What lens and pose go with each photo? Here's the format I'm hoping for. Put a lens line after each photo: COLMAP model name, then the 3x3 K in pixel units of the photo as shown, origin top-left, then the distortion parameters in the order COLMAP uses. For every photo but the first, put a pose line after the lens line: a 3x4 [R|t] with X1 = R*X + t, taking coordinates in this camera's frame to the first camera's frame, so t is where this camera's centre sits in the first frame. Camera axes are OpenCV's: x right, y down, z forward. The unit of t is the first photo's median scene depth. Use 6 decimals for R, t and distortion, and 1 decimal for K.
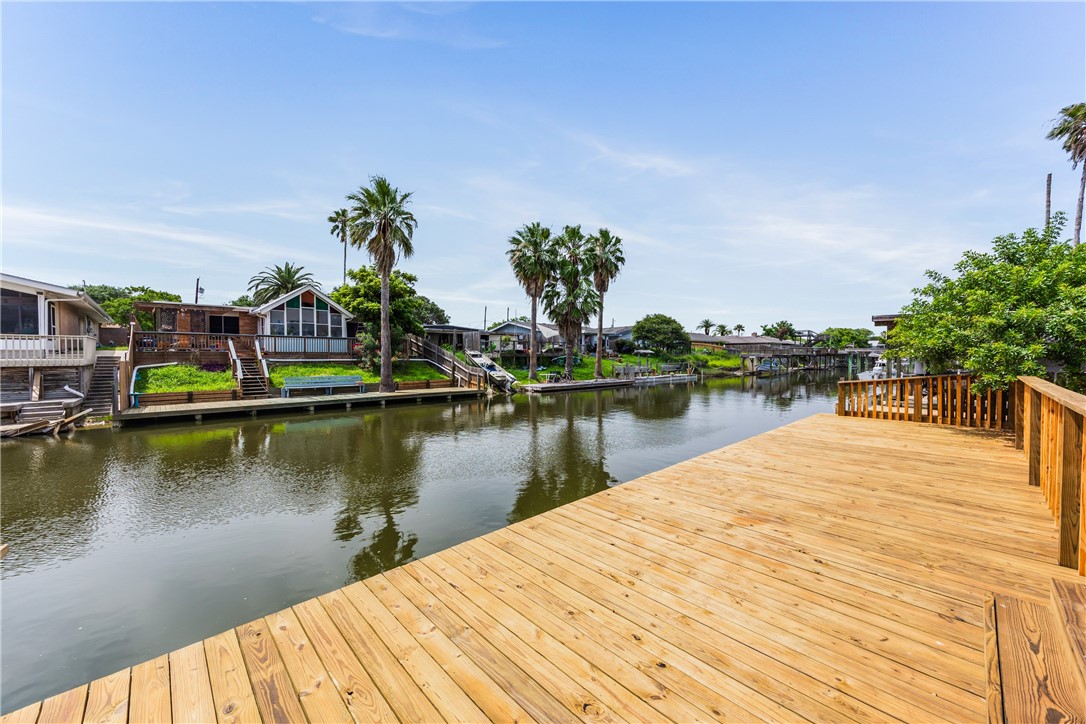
lens RADIAL K [[406.9, 0, 543.4], [0, 406.9, 366.1], [0, 0, 1]] dist [0.001047, 0.000232]
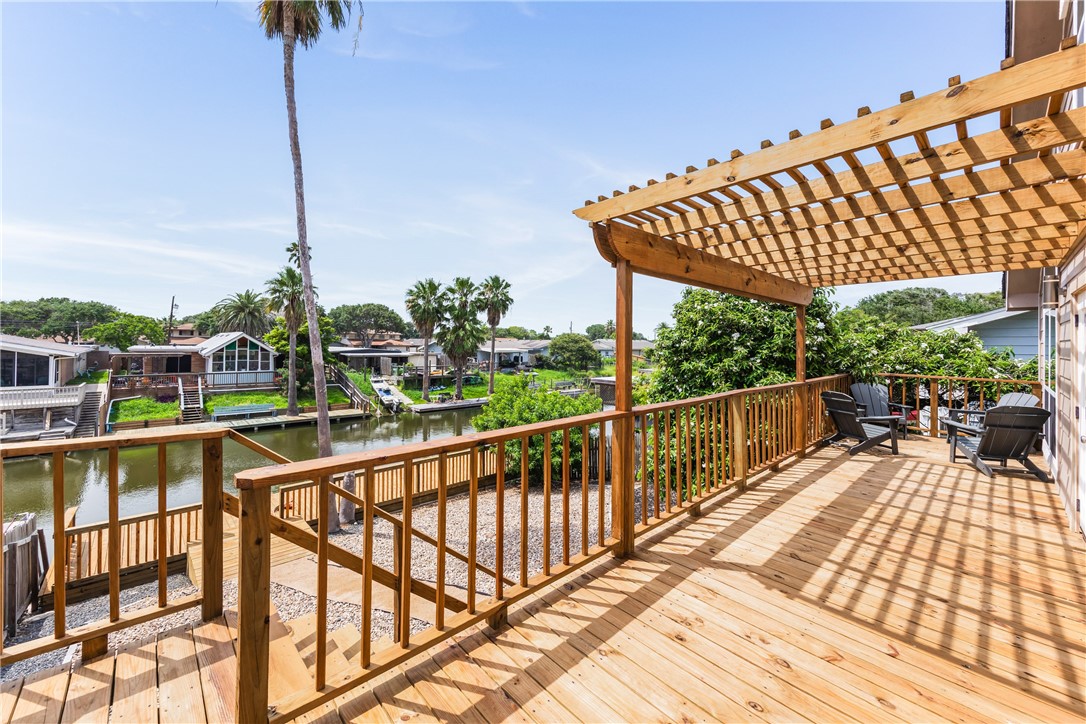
lens RADIAL K [[420.1, 0, 539.3], [0, 420.1, 342.1], [0, 0, 1]] dist [0.000424, -0.000181]
pose [[0.999908, 0.013273, -0.002956, 0.413006], [-0.013354, 0.999485, -0.029190, -0.140933], [0.002567, 0.029227, 0.999570, -0.392660]]
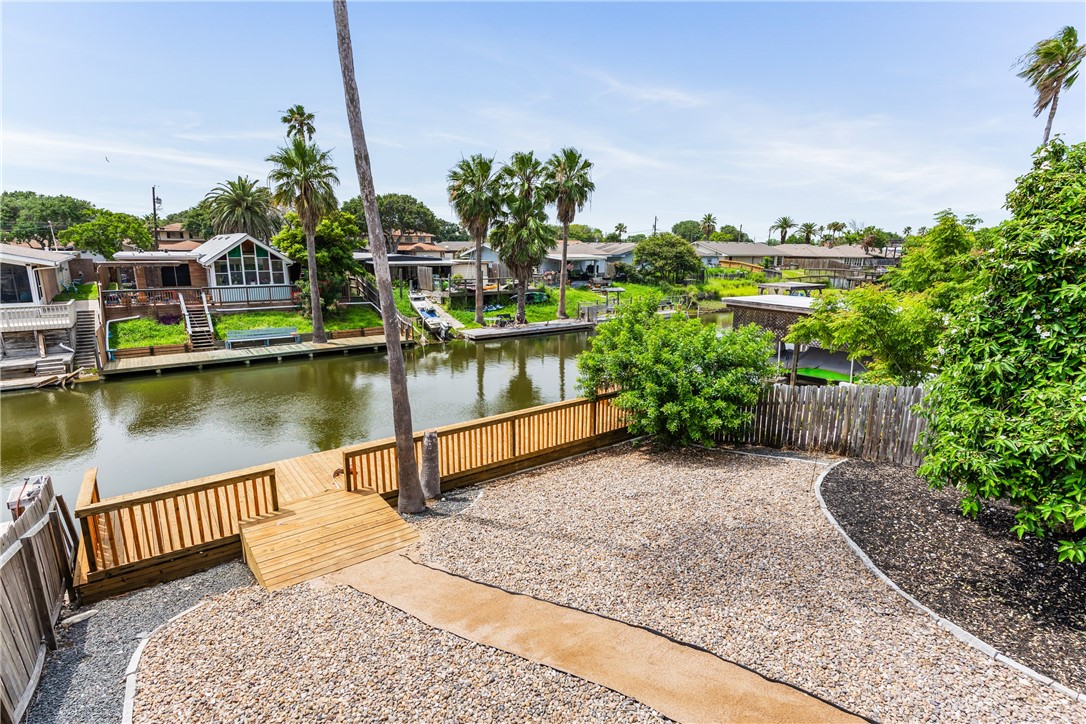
lens RADIAL K [[532.3, 0, 545.8], [0, 532.3, 368.0], [0, 0, 1]] dist [-0.003389, 0.000260]
pose [[0.994637, 0.033317, -0.097918, 0.325654], [-0.013434, 0.980295, 0.197082, -0.142896], [0.102554, -0.194709, 0.975485, -0.309608]]
